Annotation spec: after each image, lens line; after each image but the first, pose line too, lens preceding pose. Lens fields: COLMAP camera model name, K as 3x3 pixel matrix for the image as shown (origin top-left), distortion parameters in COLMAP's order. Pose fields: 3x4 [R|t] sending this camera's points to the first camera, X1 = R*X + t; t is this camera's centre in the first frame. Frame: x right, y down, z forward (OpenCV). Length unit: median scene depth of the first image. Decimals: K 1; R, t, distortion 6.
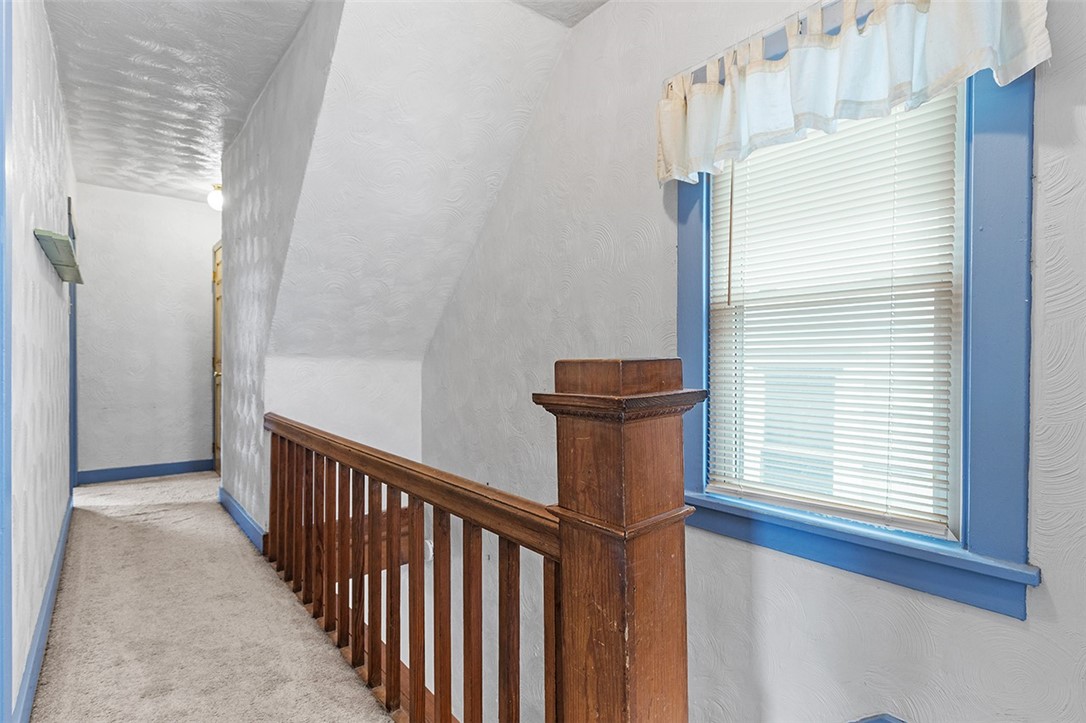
lens RADIAL K [[549.1, 0, 543.0], [0, 549.1, 361.5], [0, 0, 1]] dist [0.000040, 0.000328]
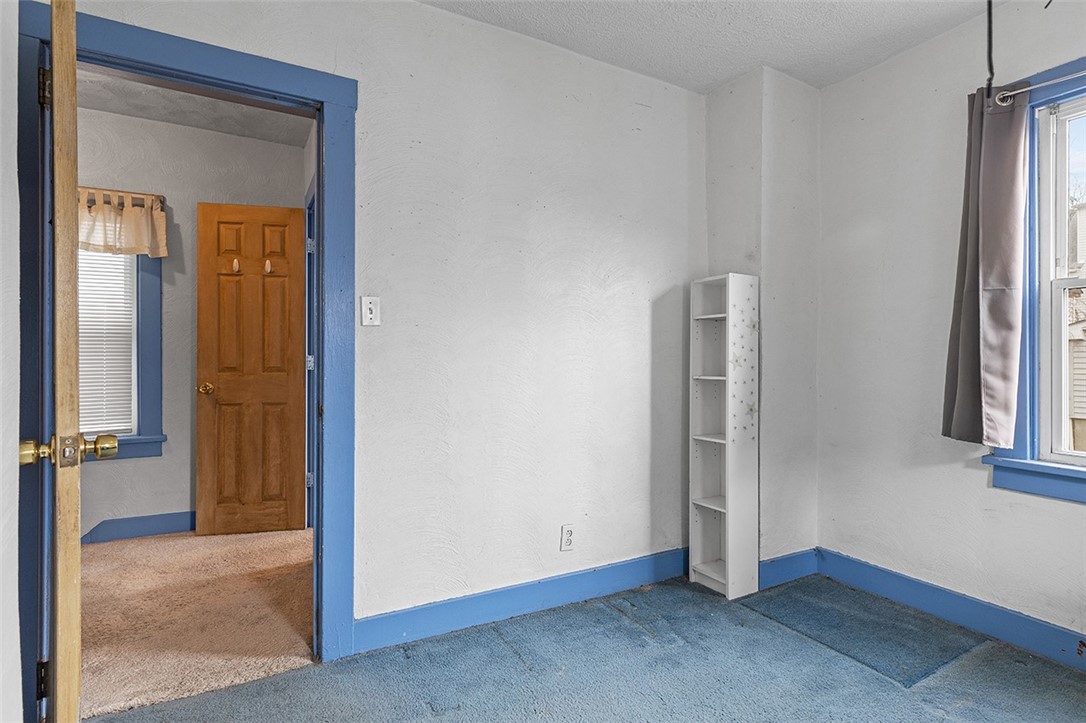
lens RADIAL K [[549.1, 0, 543.0], [0, 549.1, 361.5], [0, 0, 1]] dist [0.000040, 0.000328]
pose [[0.226424, -0.003694, 0.974022, -1.332575], [0.013952, 0.999903, 0.000549, 0.027081], [-0.973929, 0.013465, 0.226454, -1.452912]]
